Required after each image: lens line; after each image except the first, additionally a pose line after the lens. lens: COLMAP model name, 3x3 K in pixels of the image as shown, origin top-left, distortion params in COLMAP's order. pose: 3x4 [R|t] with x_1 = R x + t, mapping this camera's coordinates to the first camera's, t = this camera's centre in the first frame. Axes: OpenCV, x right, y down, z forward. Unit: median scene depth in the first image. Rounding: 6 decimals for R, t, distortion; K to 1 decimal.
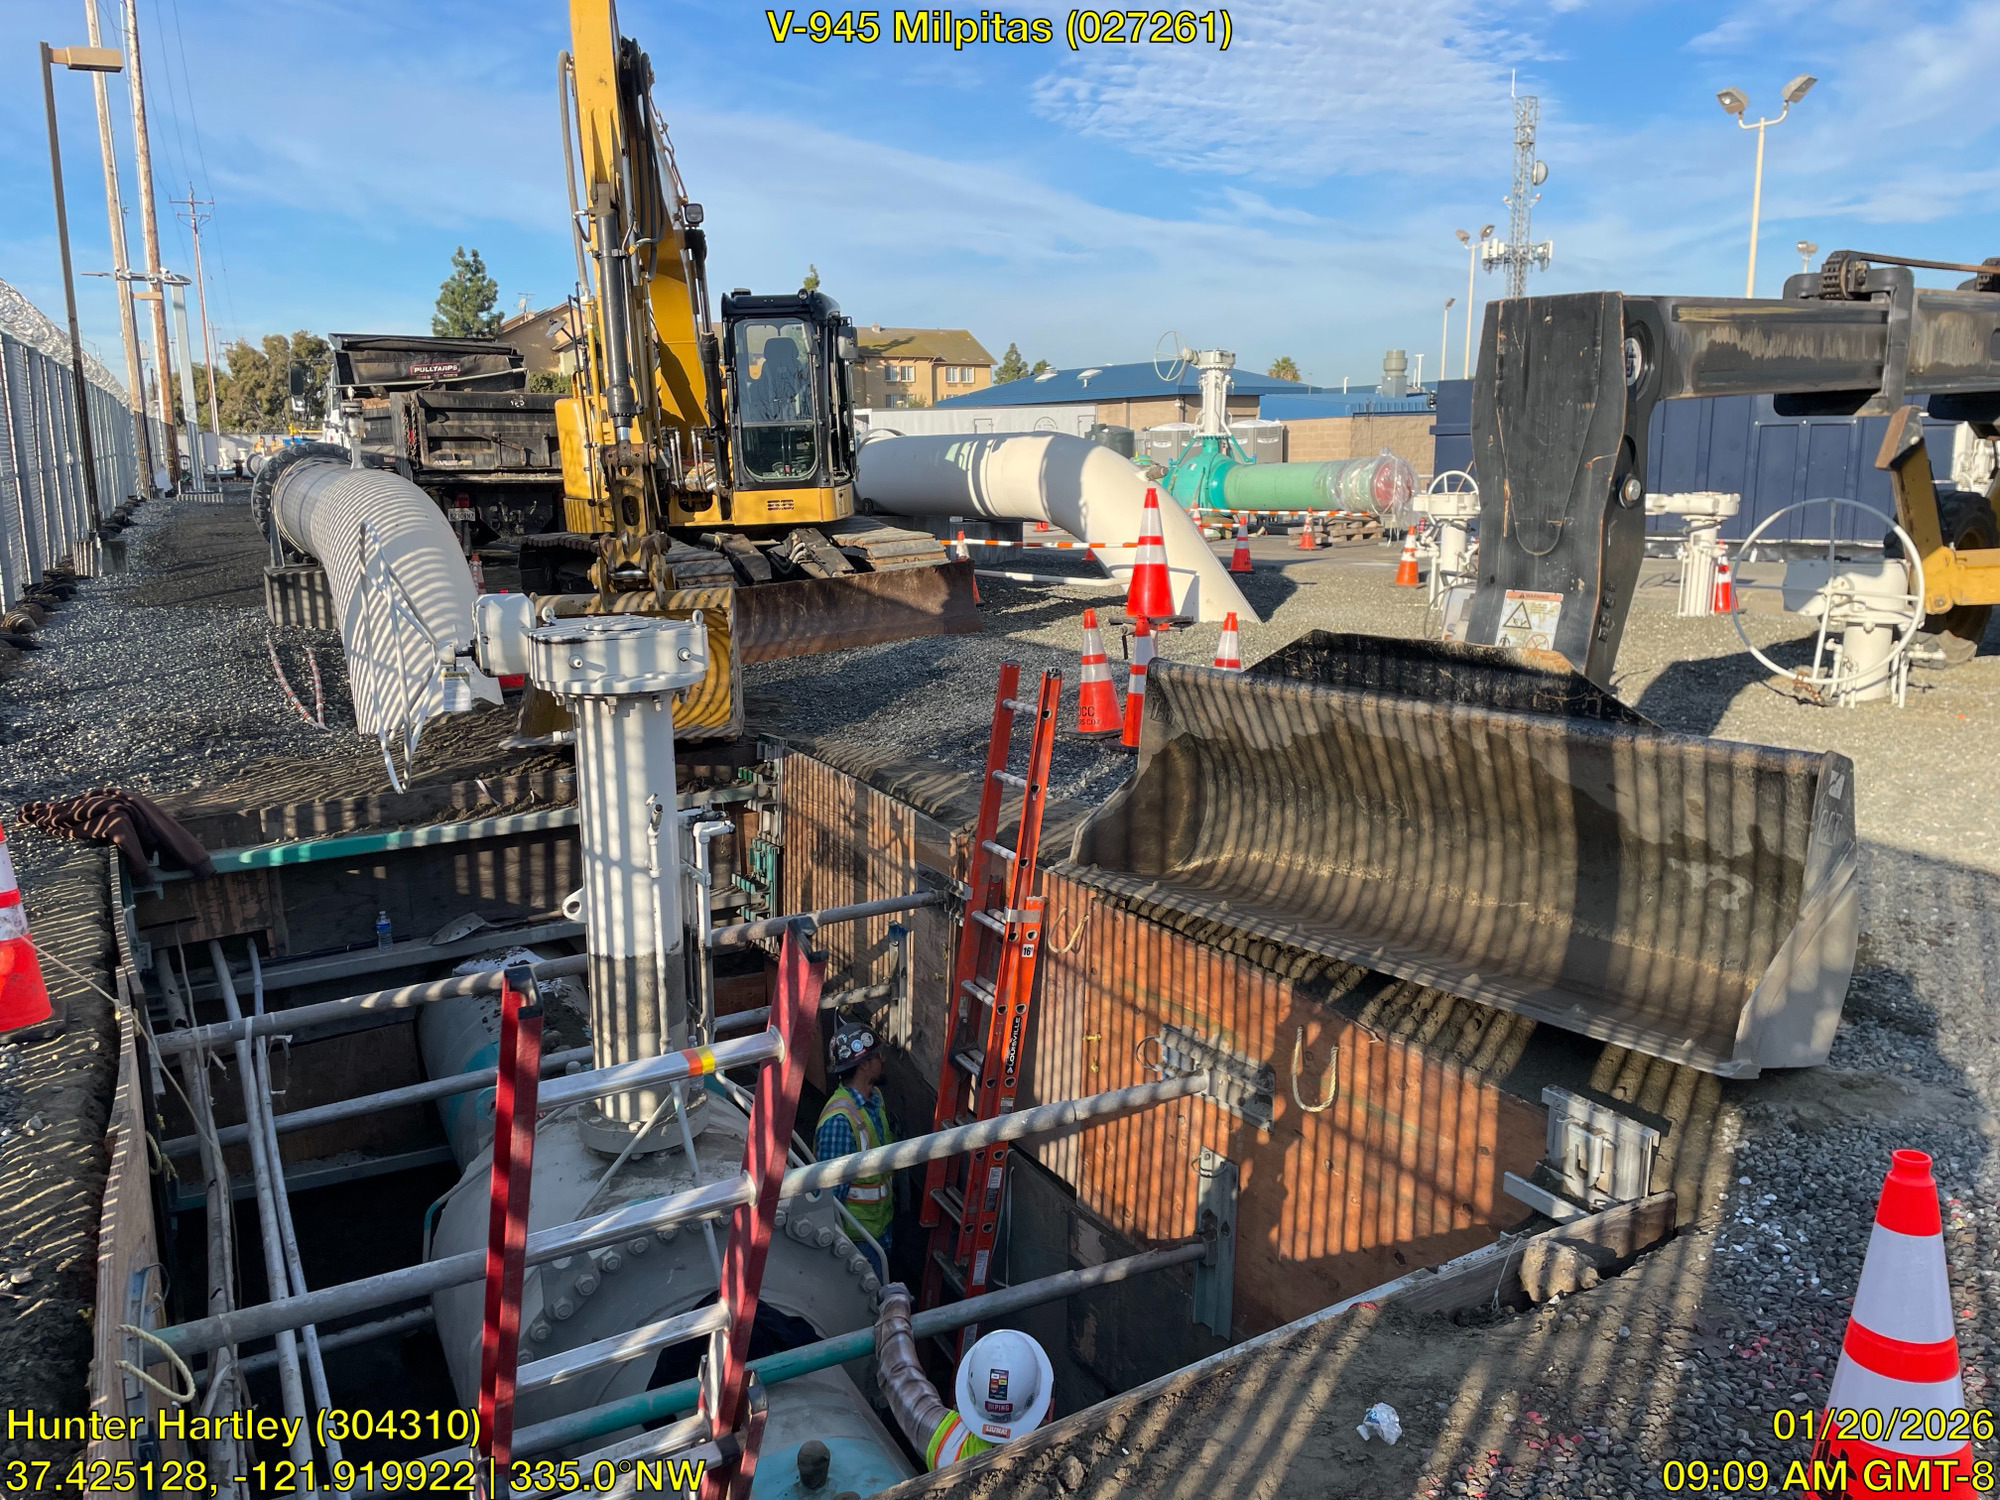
lens RADIAL K [[1492.2, 0, 996.4], [0, 1492.2, 754.1], [0, 0, 1]] dist [0.023025, -0.017290]
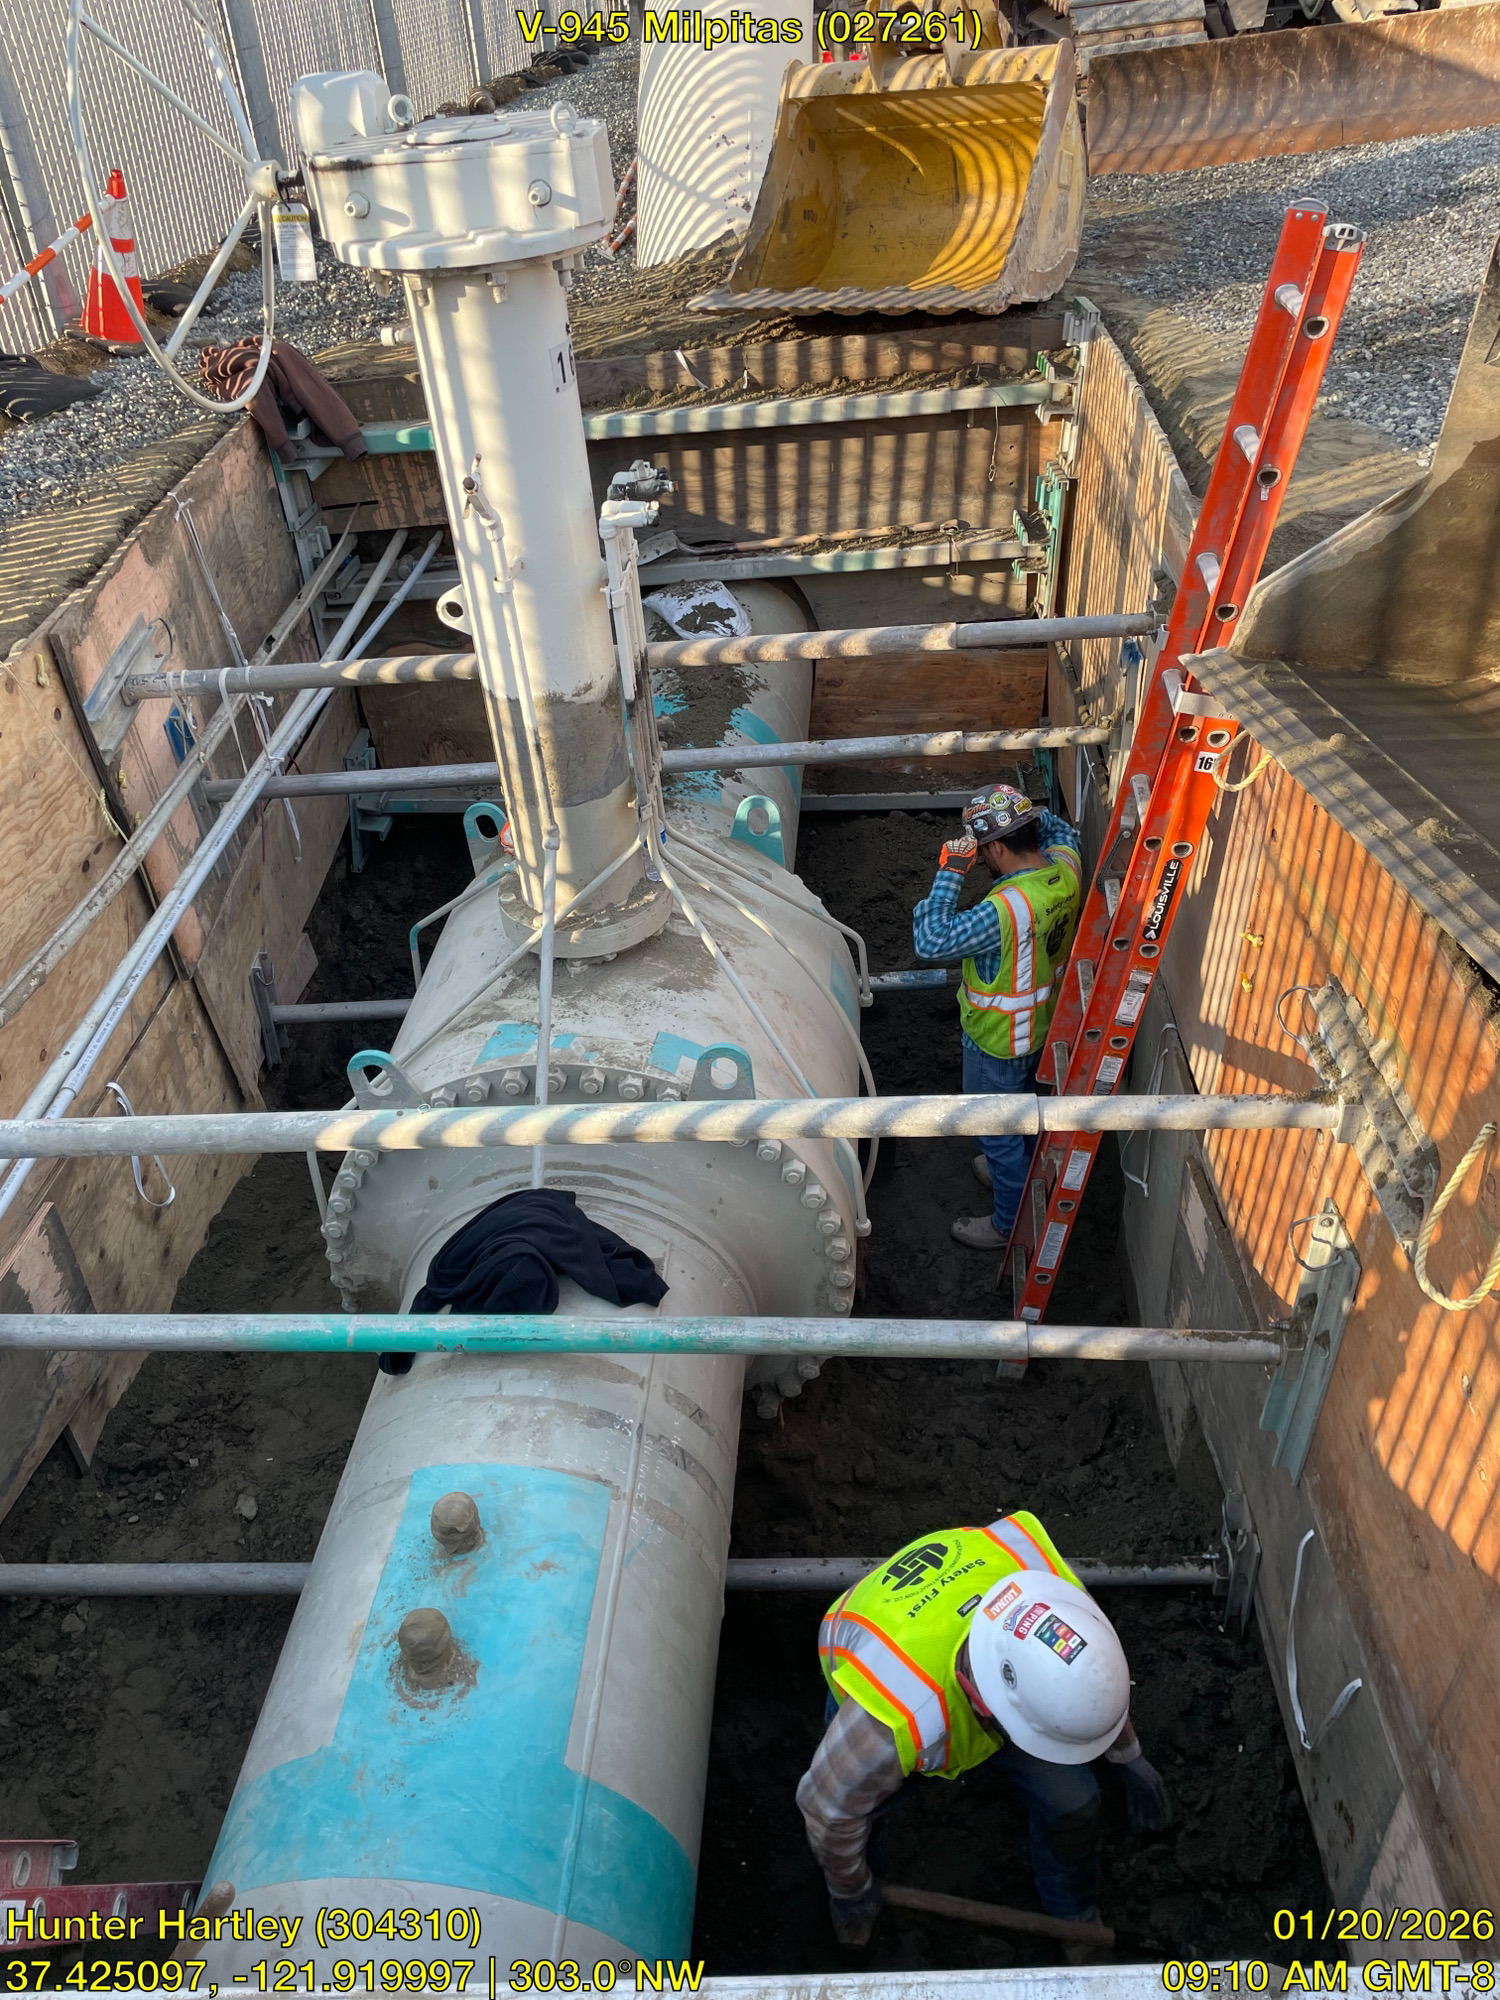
lens RADIAL K [[1492.2, 0, 752.4], [0, 1492.2, 1005.0], [0, 0, 1]] dist [0.023025, -0.017290]
pose [[0.848800, 0.271043, -0.453954, 0.122643], [-0.041984, 0.890442, 0.453157, -0.033569], [0.527045, -0.365581, 0.767186, 0.308077]]
